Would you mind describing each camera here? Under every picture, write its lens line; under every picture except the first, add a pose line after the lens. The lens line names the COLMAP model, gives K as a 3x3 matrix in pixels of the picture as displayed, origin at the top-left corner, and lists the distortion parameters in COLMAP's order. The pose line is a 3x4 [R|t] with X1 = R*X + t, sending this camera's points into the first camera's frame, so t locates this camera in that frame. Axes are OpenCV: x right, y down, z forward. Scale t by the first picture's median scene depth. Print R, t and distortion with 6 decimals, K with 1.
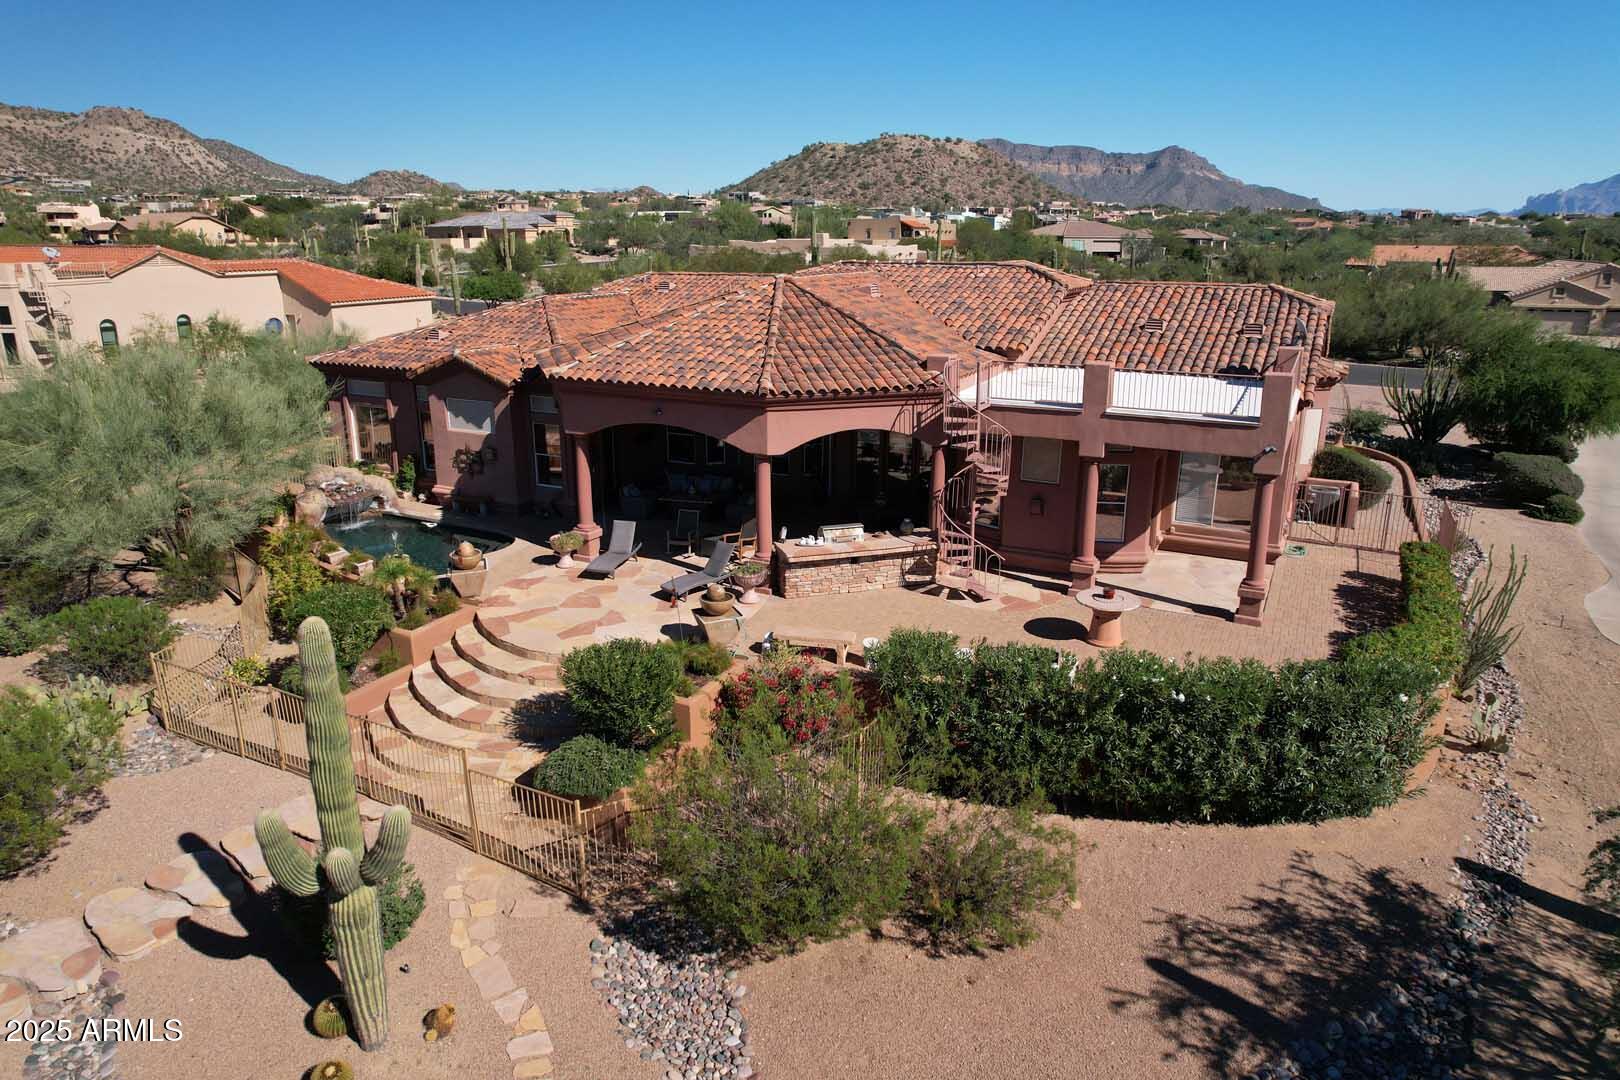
lens RADIAL K [[1035.6, 0, 811.4], [0, 1035.6, 541.9], [0, 0, 1]] dist [-0.077544, 0.067954]
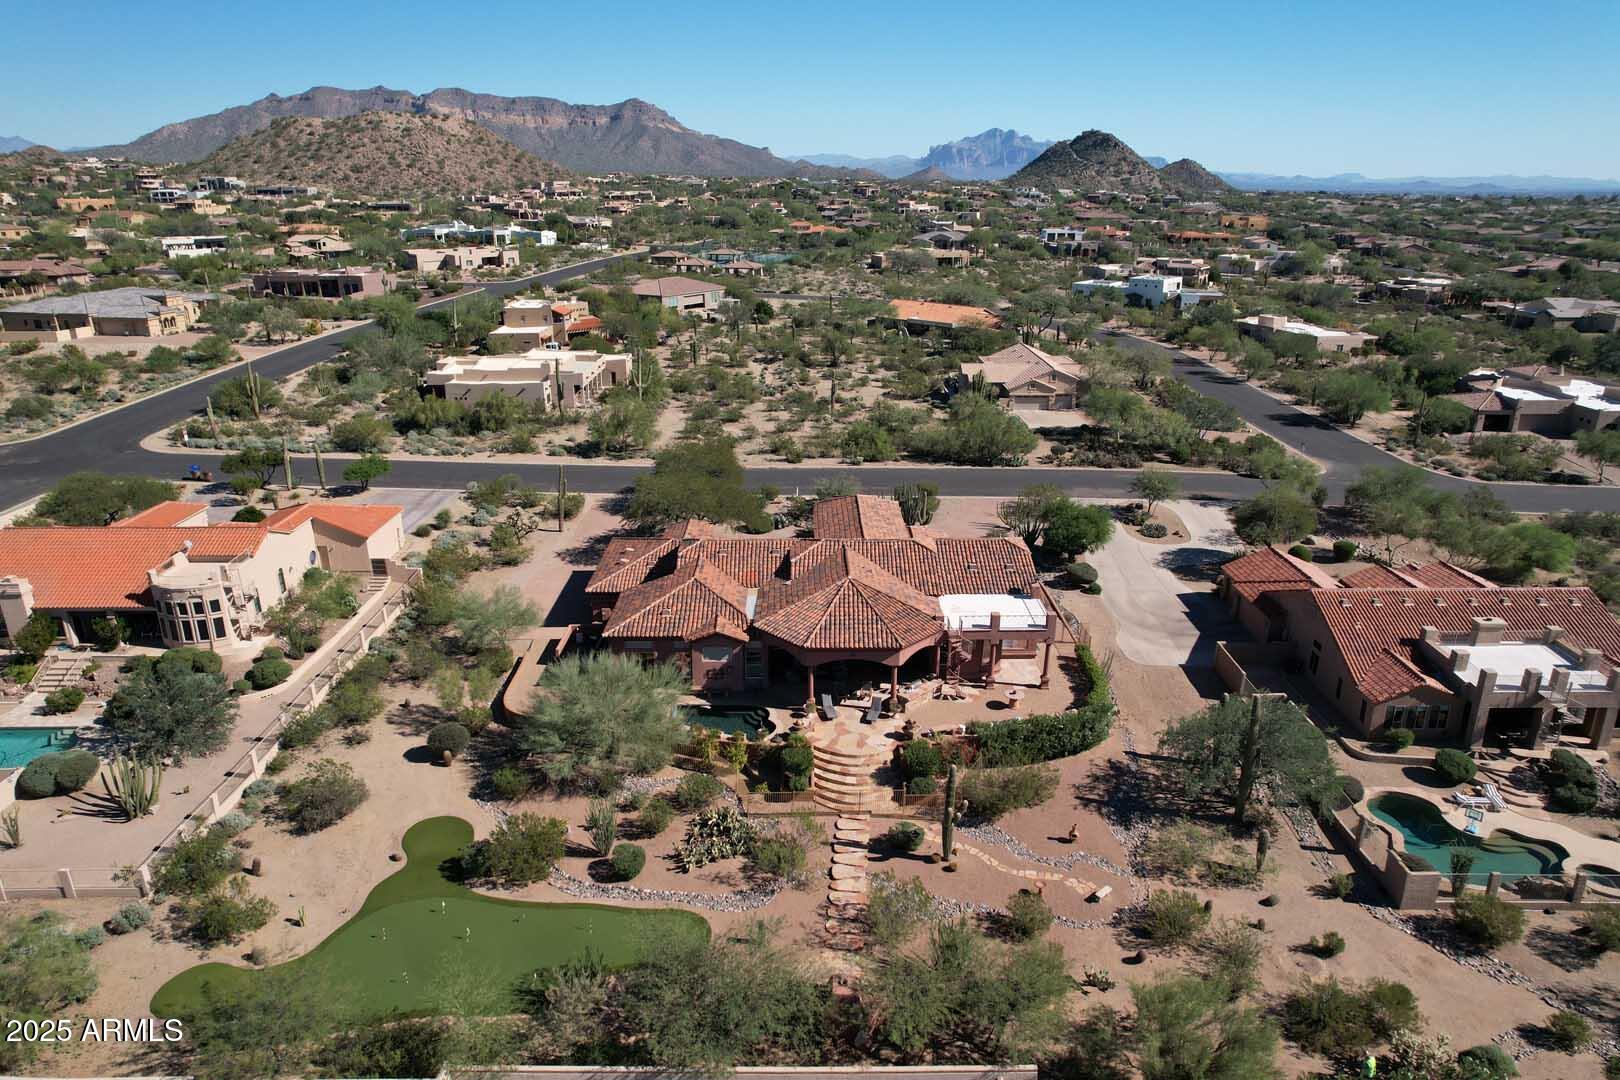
lens RADIAL K [[1035.6, 0, 811.4], [0, 1035.6, 541.9], [0, 0, 1]] dist [-0.077544, 0.067954]
pose [[0.885254, -0.155086, 0.438490, -0.980022], [0.134416, 0.987849, 0.078015, -0.456812], [-0.445261, -0.010123, 0.895343, -0.956862]]
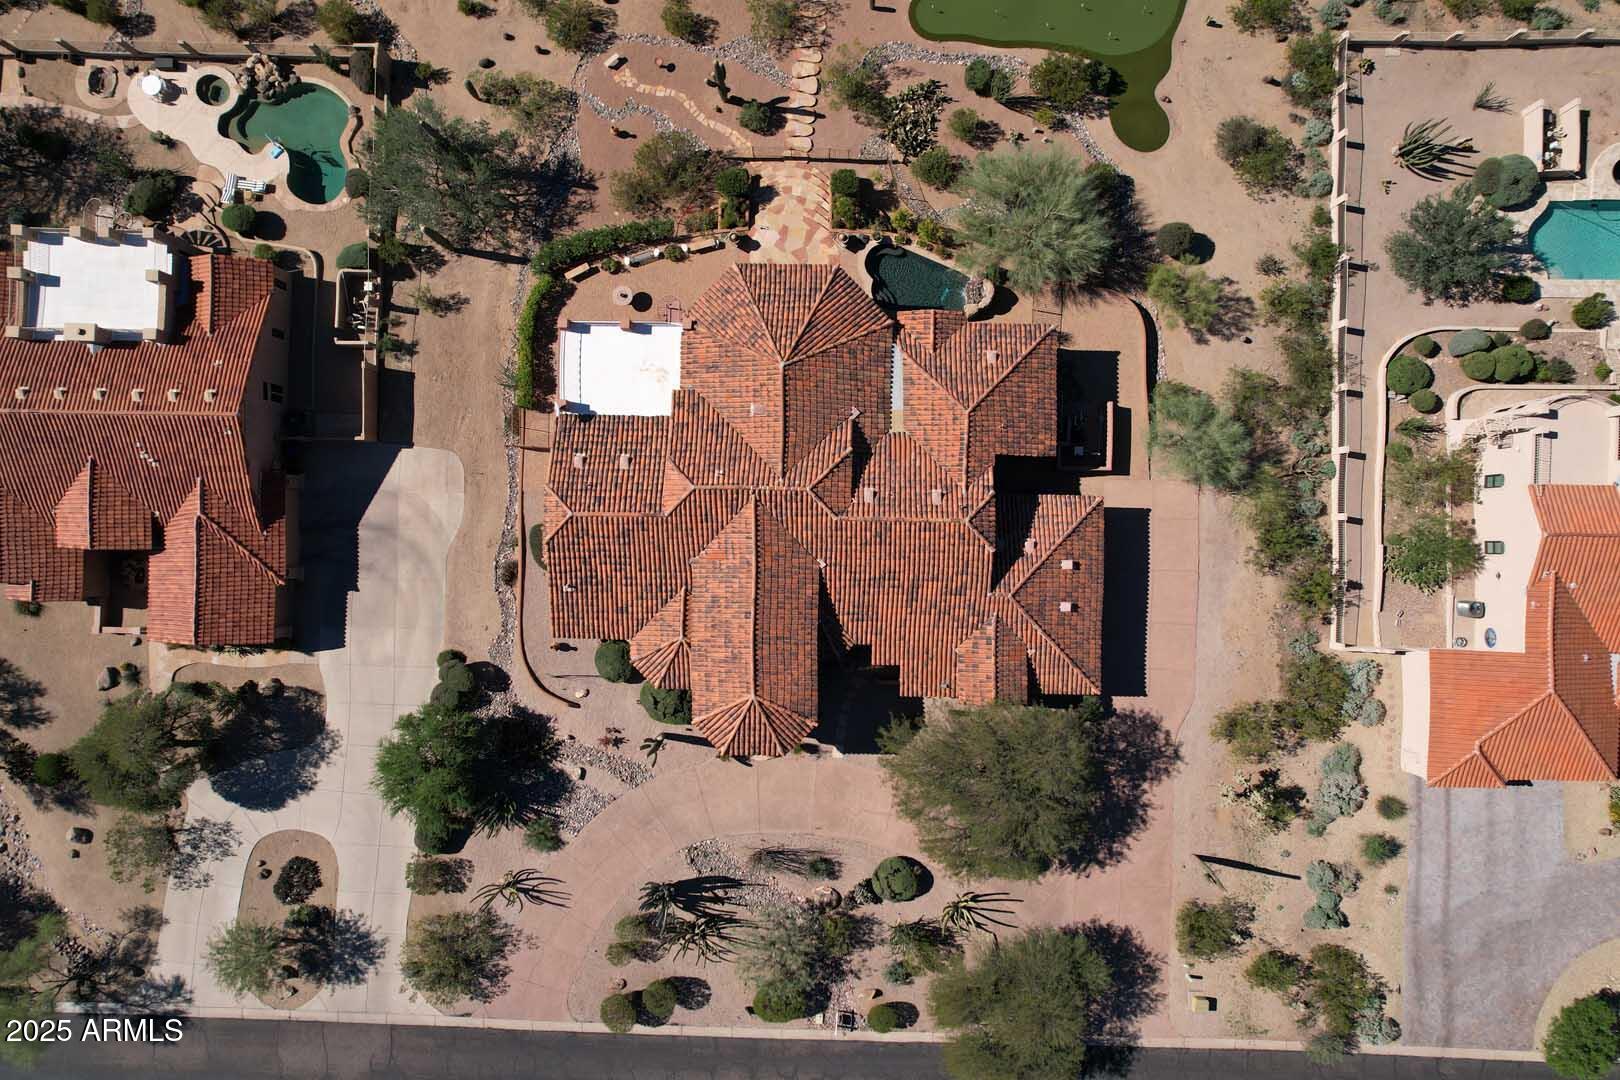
lens RADIAL K [[1035.6, 0, 811.4], [0, 1035.6, 541.9], [0, 0, 1]] dist [-0.077544, 0.067954]
pose [[-0.895395, 0.445185, 0.008812, 0.050648], [-0.118686, -0.257694, 0.958910, -1.971818], [0.429163, 0.857557, 0.283575, 0.627879]]
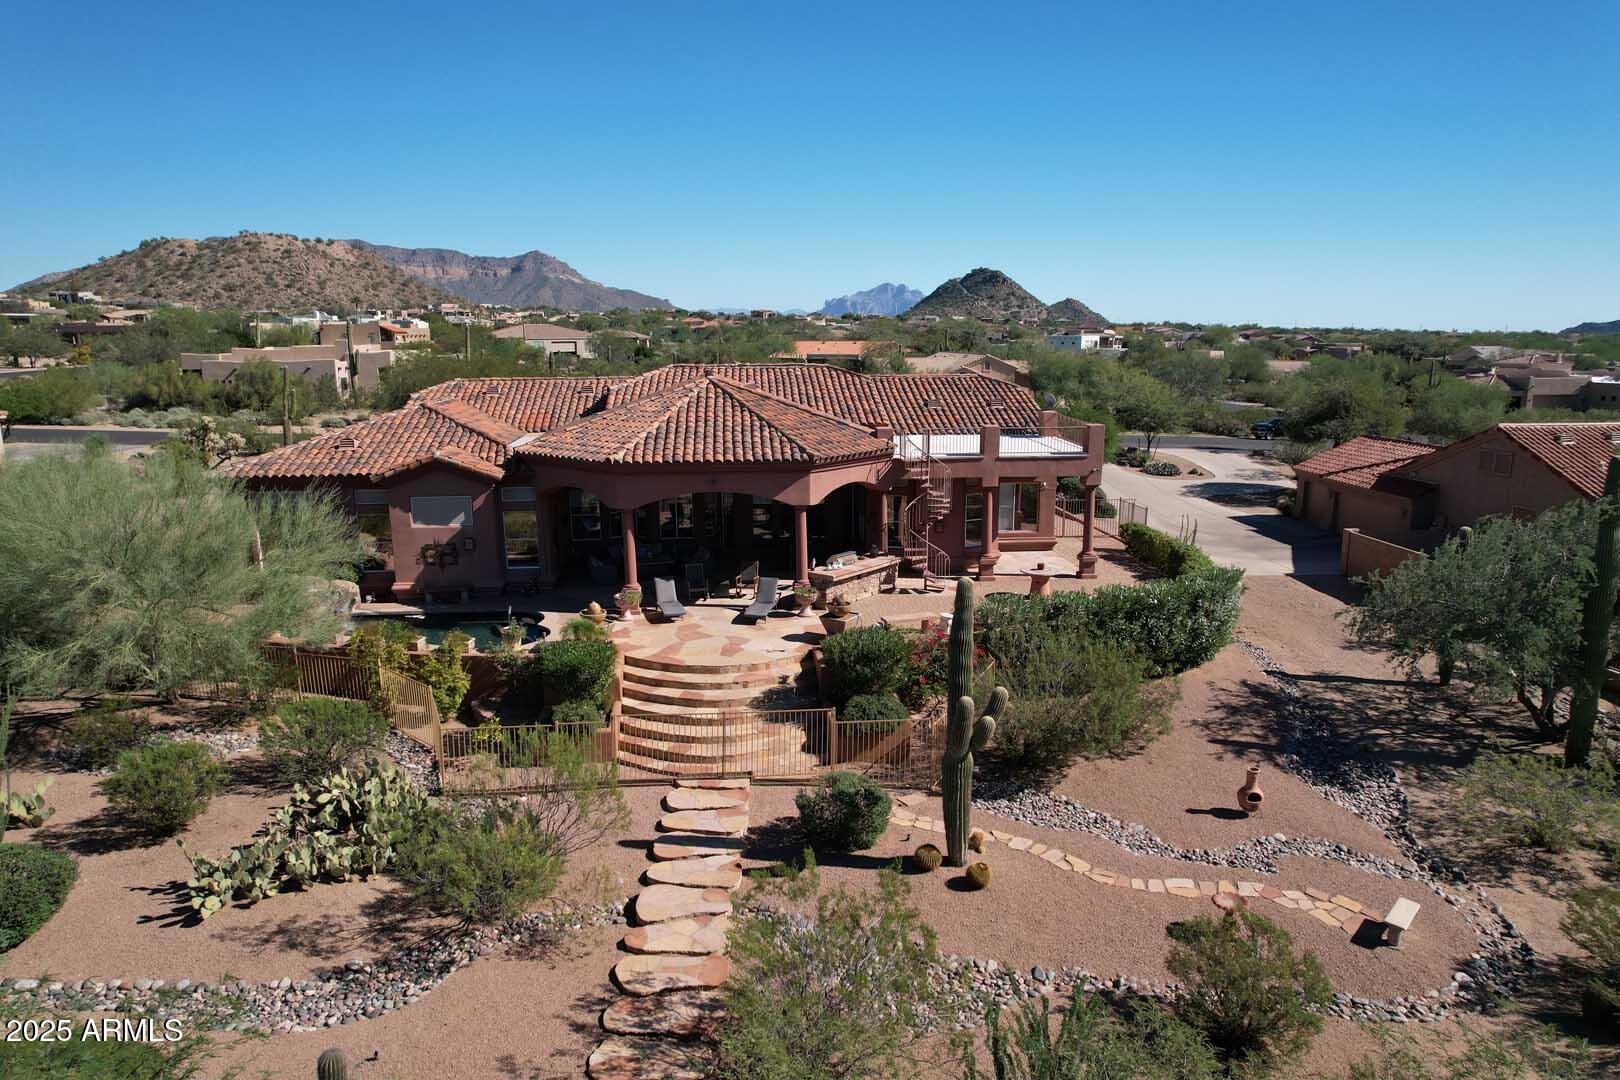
lens RADIAL K [[1035.6, 0, 811.4], [0, 1035.6, 541.9], [0, 0, 1]] dist [-0.077544, 0.067954]
pose [[0.837352, -0.110152, 0.535451, -0.533334], [0.159275, 0.986152, -0.046208, 0.018534], [-0.522947, 0.123976, 0.843301, -0.099872]]
